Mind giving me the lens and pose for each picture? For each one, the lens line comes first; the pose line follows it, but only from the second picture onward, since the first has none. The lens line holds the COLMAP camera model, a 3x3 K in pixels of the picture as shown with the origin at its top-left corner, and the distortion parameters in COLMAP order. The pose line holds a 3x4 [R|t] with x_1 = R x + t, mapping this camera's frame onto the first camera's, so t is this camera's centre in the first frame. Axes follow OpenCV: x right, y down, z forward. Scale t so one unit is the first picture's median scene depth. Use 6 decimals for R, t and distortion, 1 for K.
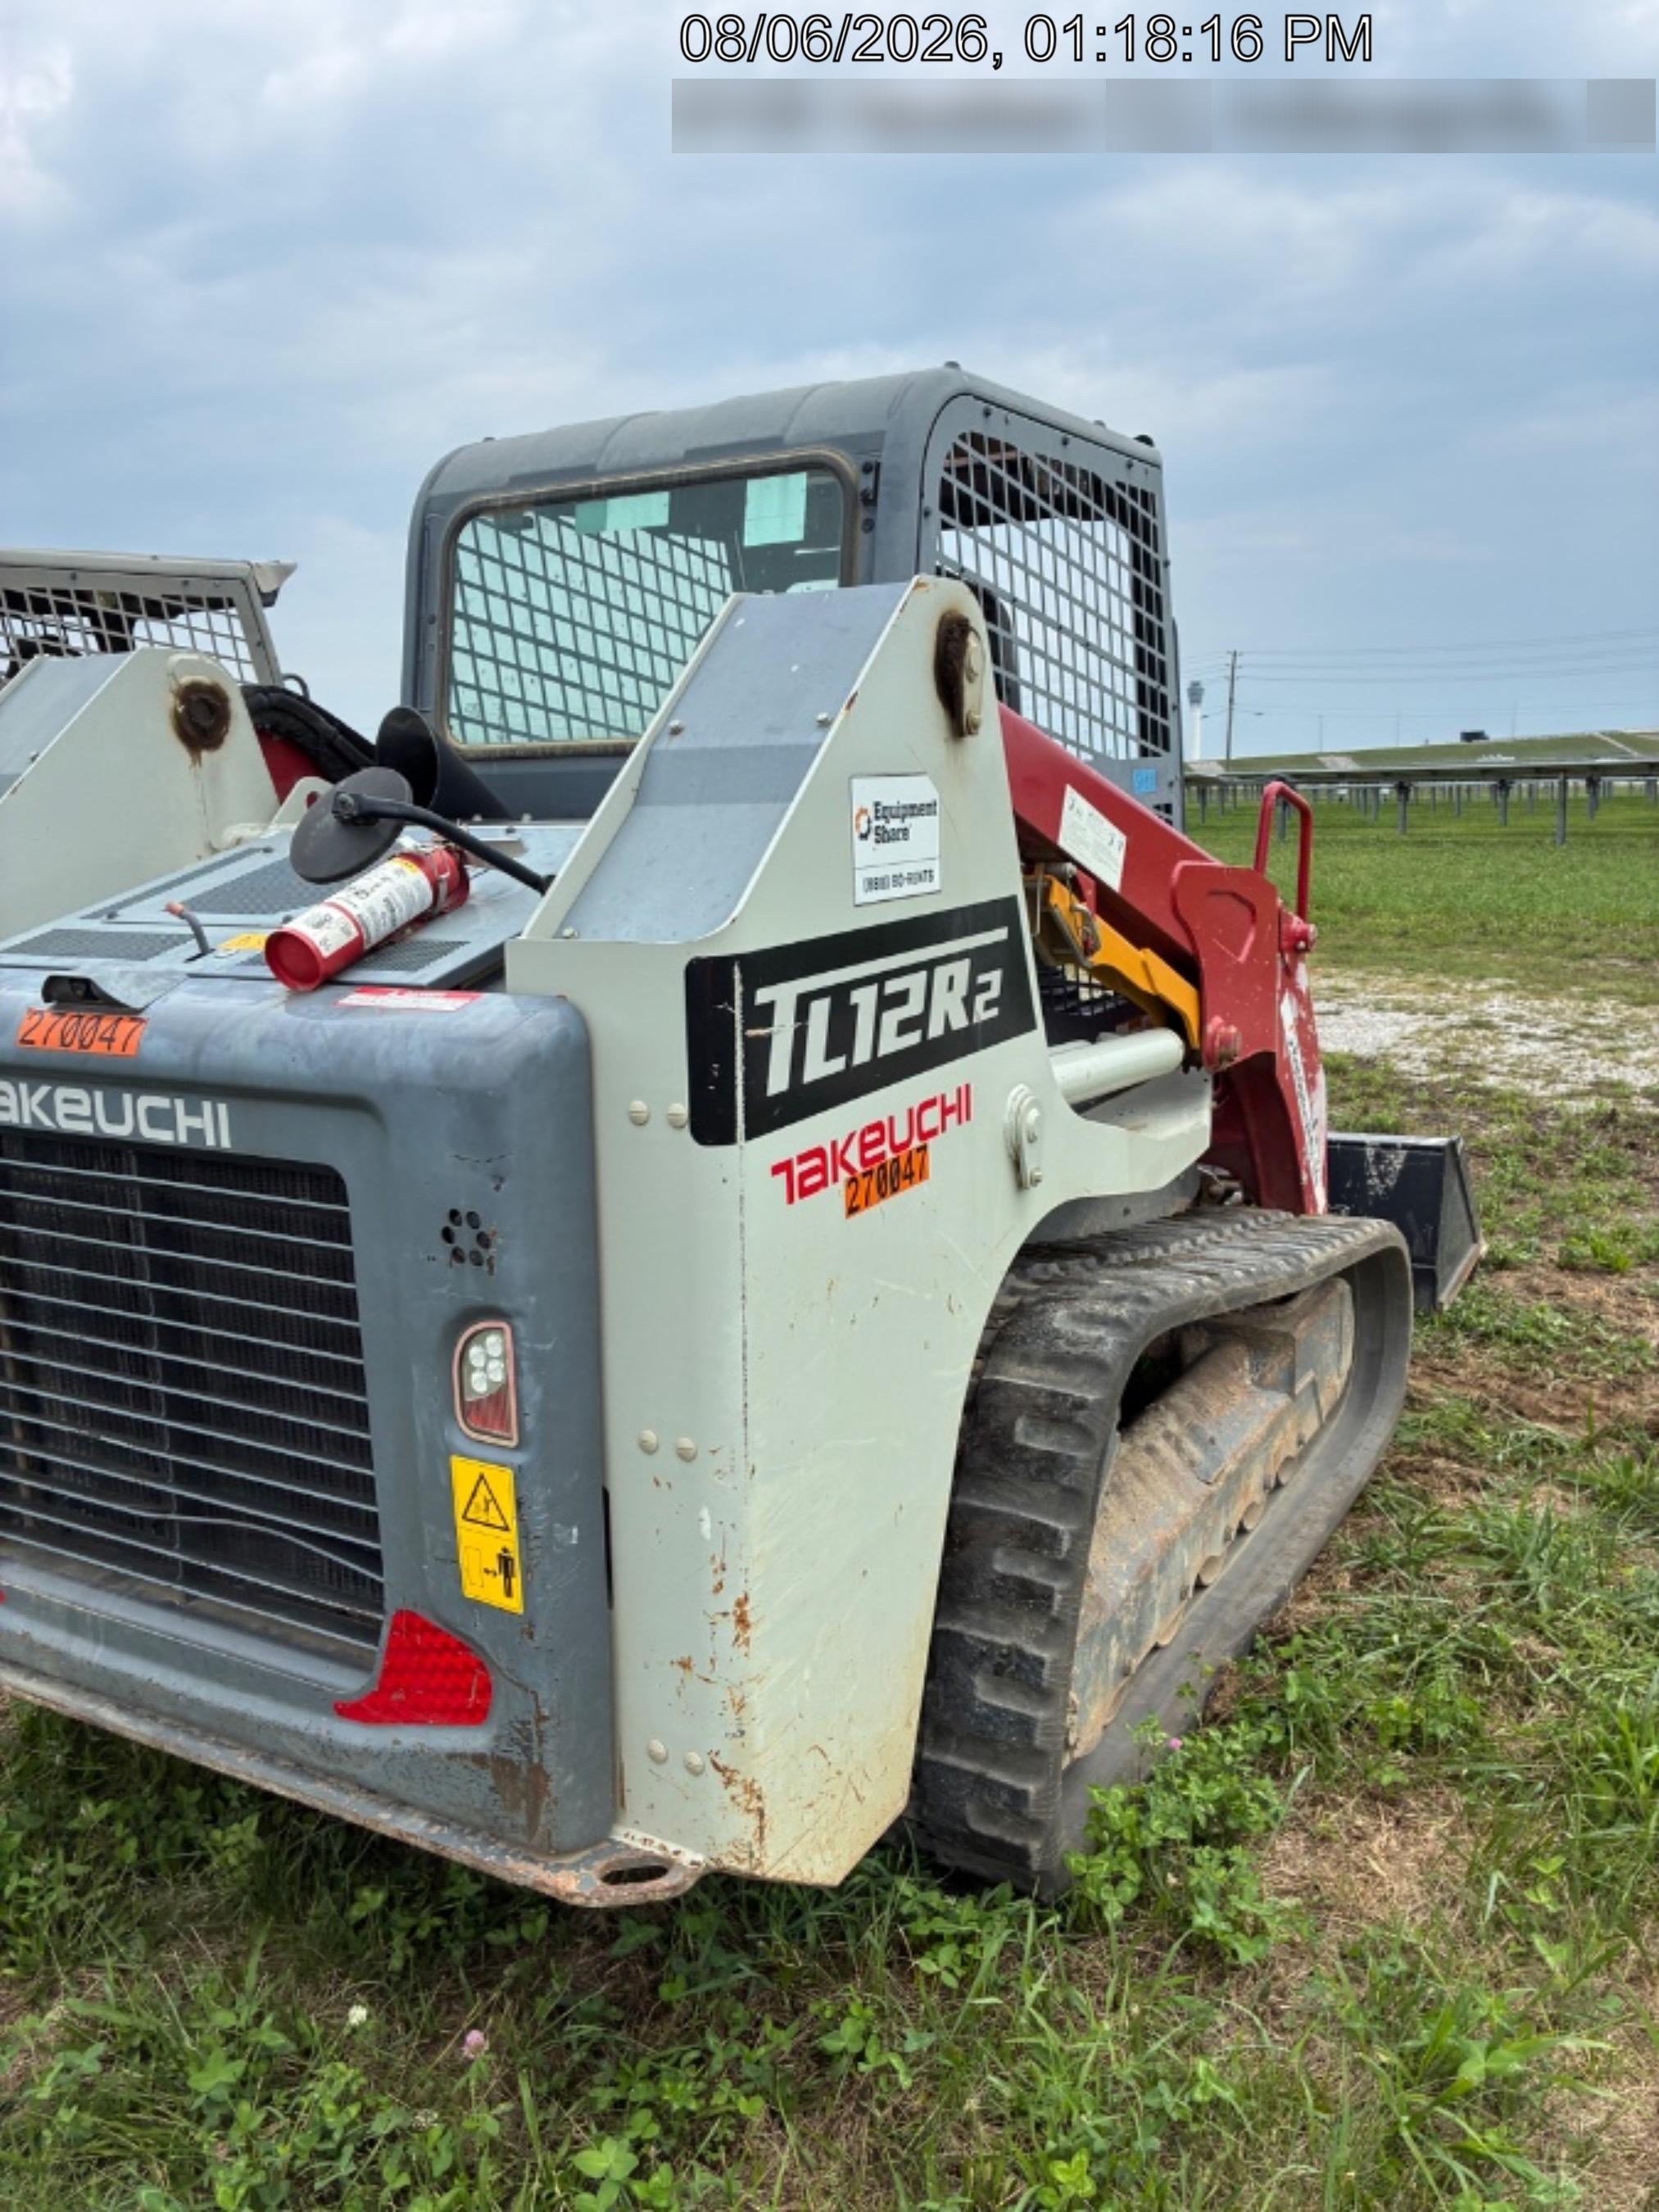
lens RADIAL K [[1774.0, 0, 879.0], [0, 1774.0, 1104.7], [0, 0, 1]] dist [0.069748, -0.004939]
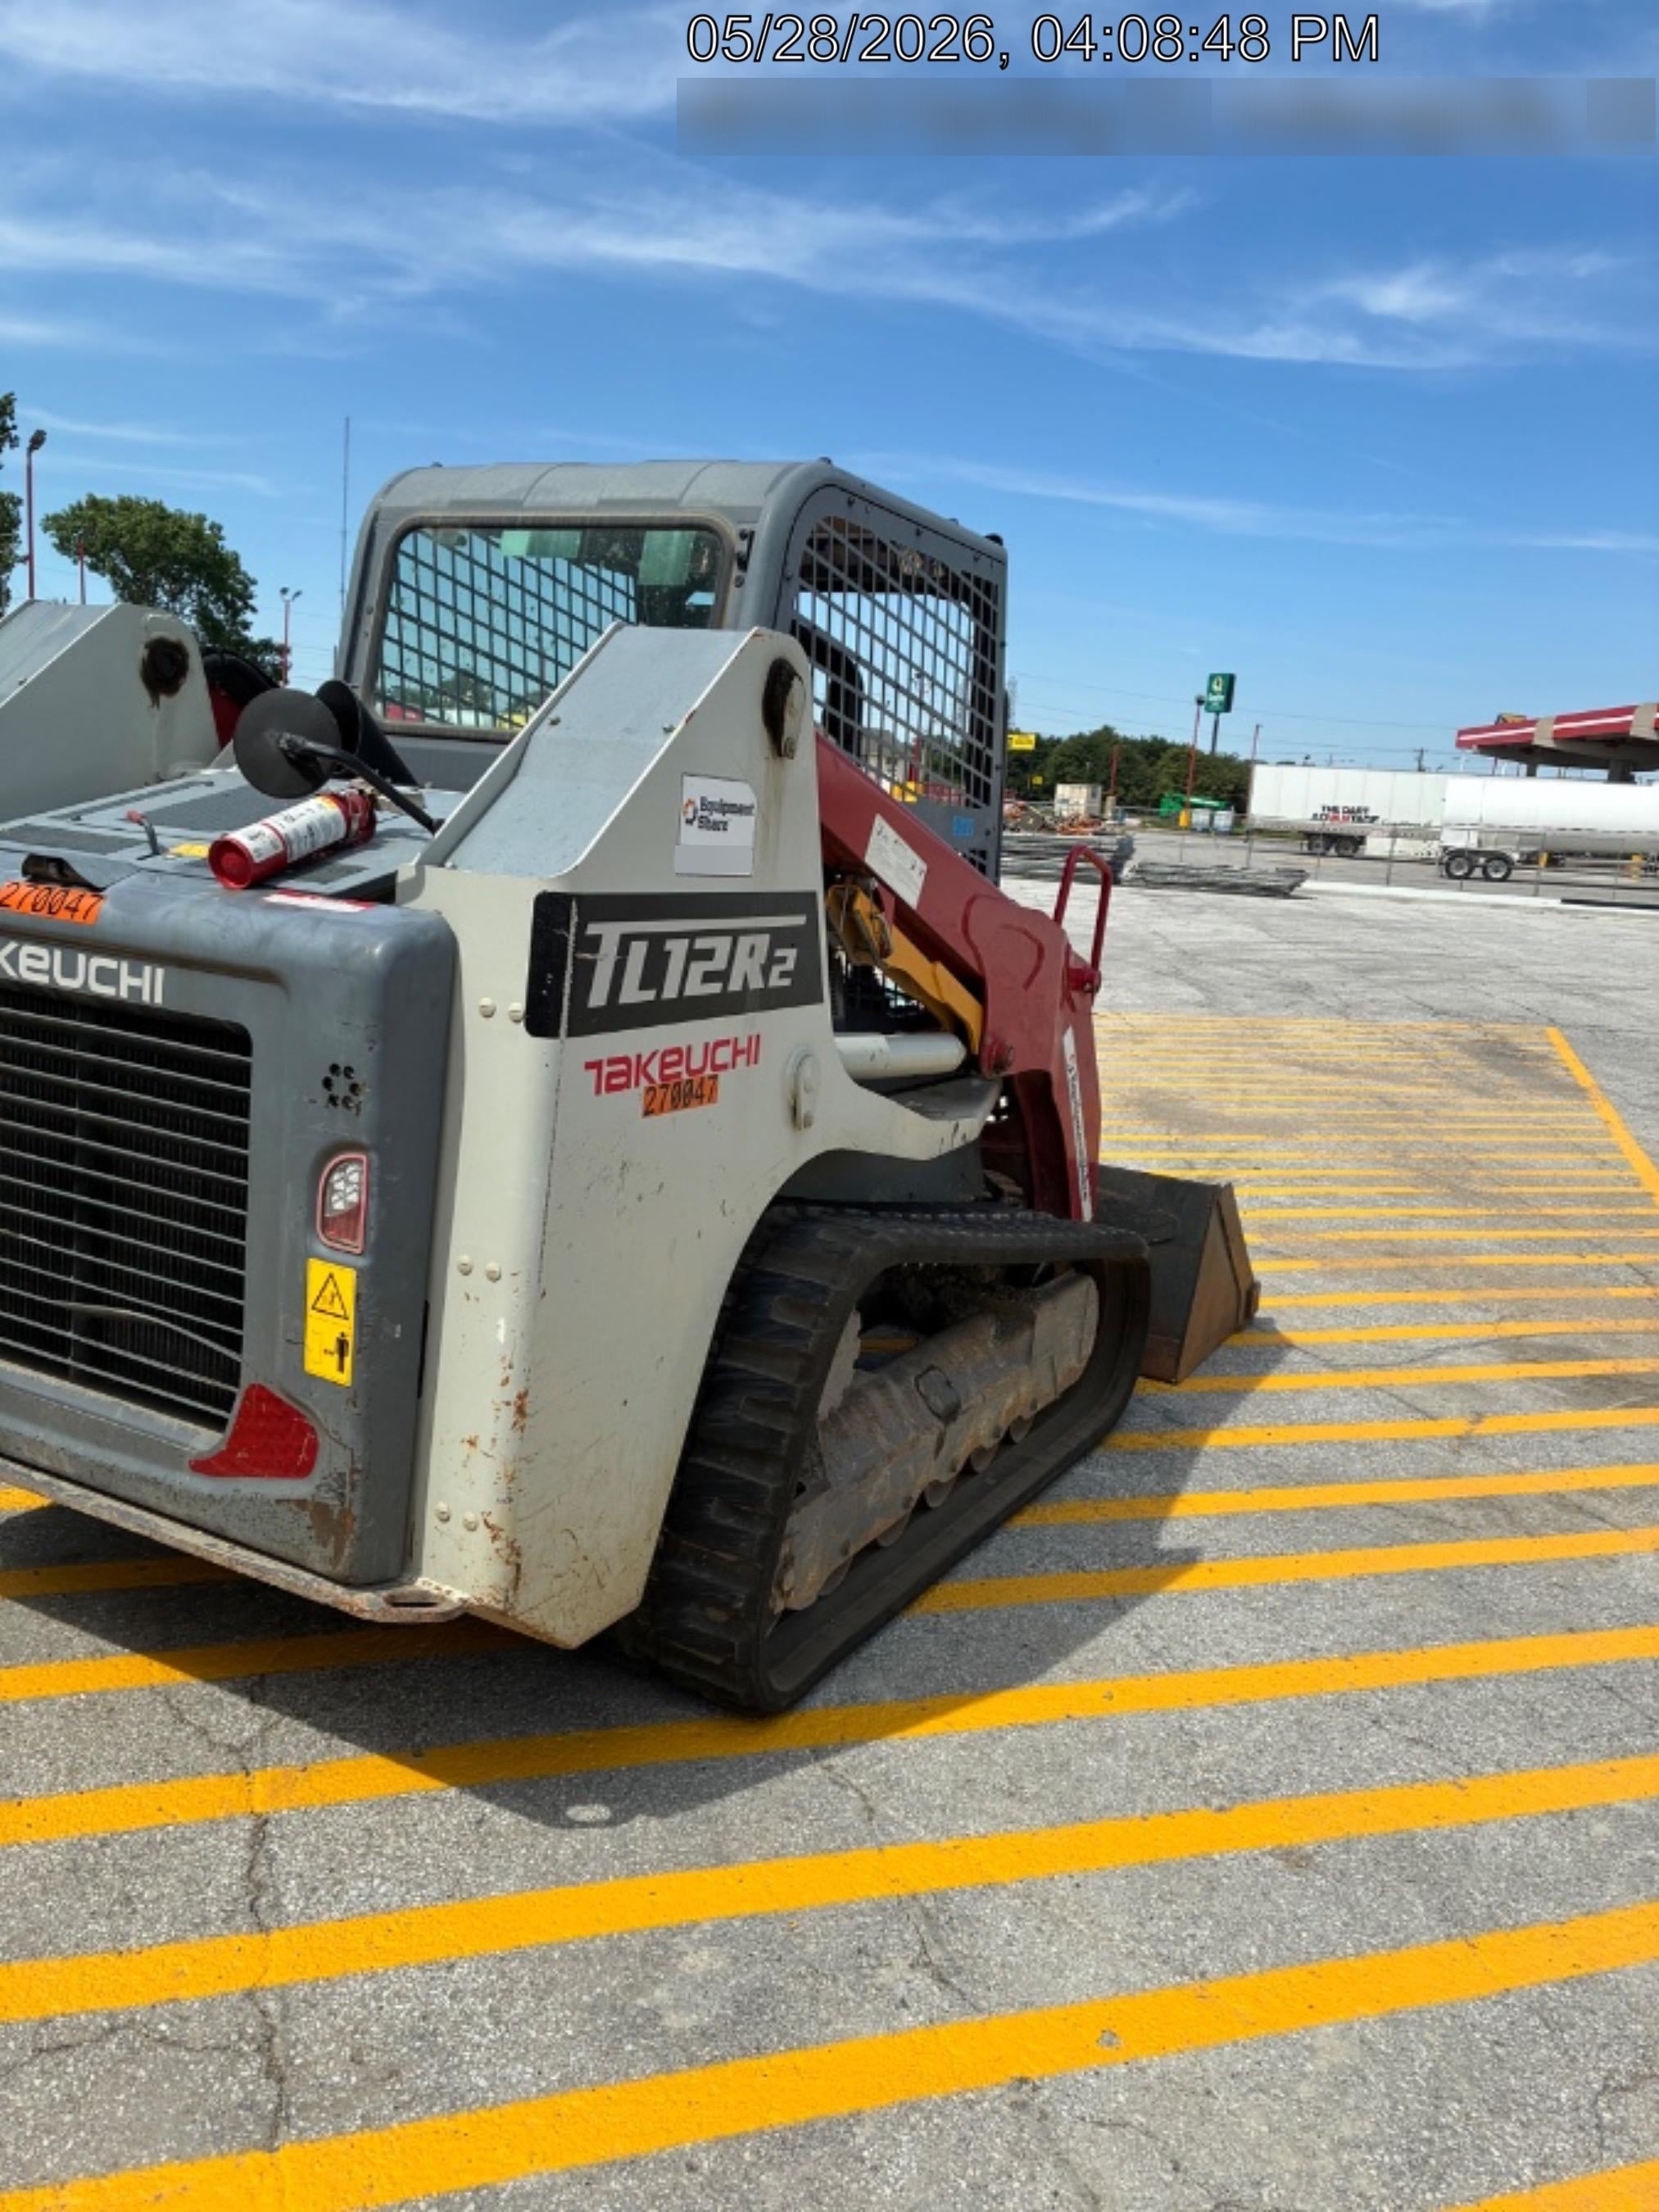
lens RADIAL K [[1774.0, 0, 817.3], [0, 1774.0, 1114.5], [0, 0, 1]] dist [0.069748, -0.004939]
pose [[0.992424, 0.117813, 0.034842, 0.058866], [-0.117110, 0.992884, -0.021589, 0.071086], [-0.037137, 0.017345, 0.999160, -0.265233]]
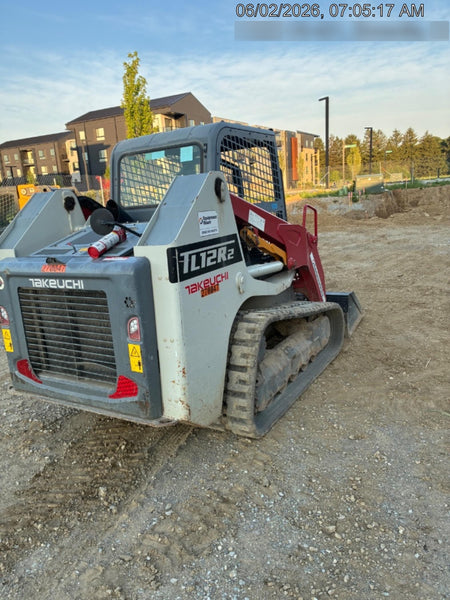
lens RADIAL K [[481.2, 0, 219.6], [0, 481.2, 303.7], [0, 0, 1]] dist [0.069748, -0.004939]
pose [[0.998255, -0.041061, -0.042433, 0.088782], [0.042080, 0.998840, 0.023416, 0.048878], [0.041422, -0.025161, 0.998825, -0.380386]]
